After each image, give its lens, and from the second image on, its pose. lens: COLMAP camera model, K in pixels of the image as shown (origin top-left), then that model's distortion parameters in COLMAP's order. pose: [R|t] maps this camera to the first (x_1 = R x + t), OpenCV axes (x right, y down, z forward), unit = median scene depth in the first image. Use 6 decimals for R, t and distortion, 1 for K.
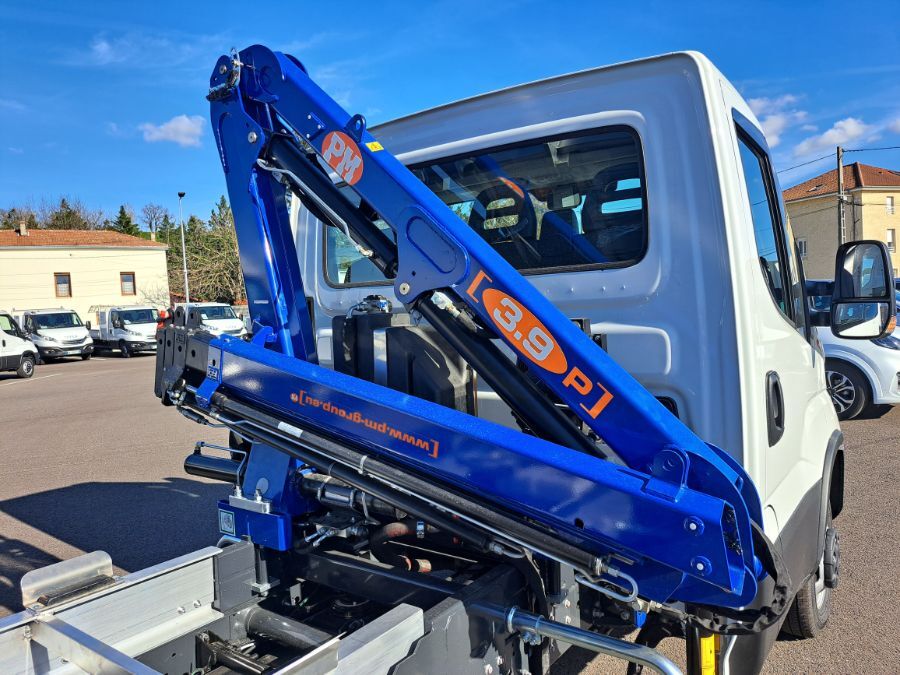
lens RADIAL K [[646.7, 0, 450.0], [0, 646.7, 337.5], [0, 0, 1]] dist [0.192644, -0.234847]
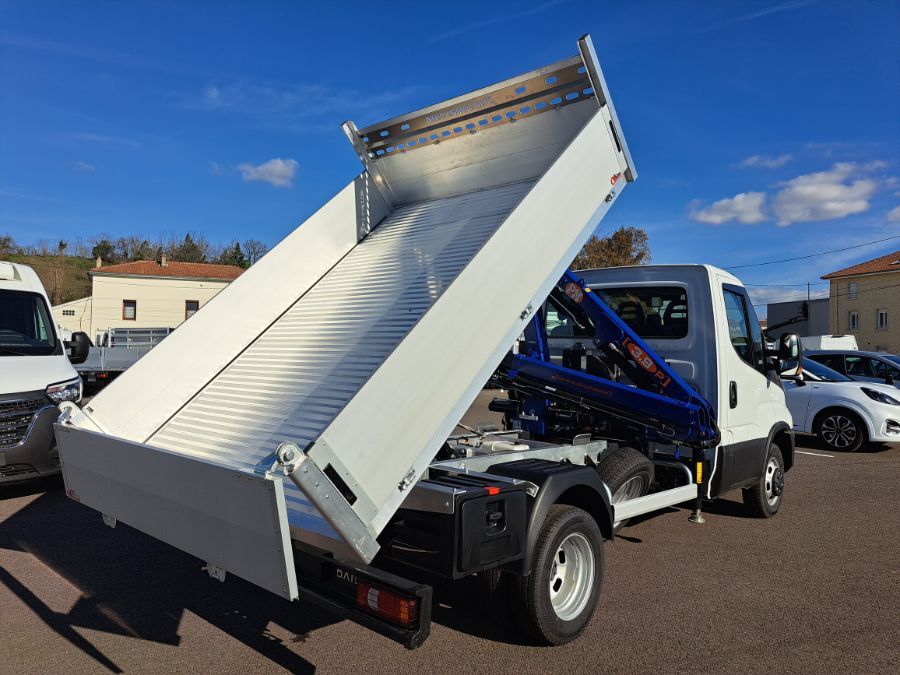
lens RADIAL K [[632.2, 0, 450.0], [0, 632.2, 337.5], [0, 0, 1]] dist [0.009332, -0.001096]
pose [[0.991231, 0.064616, -0.115264, -0.362355], [-0.071915, 0.995585, -0.060324, 0.112553], [0.110857, 0.068084, 0.991501, -1.667935]]
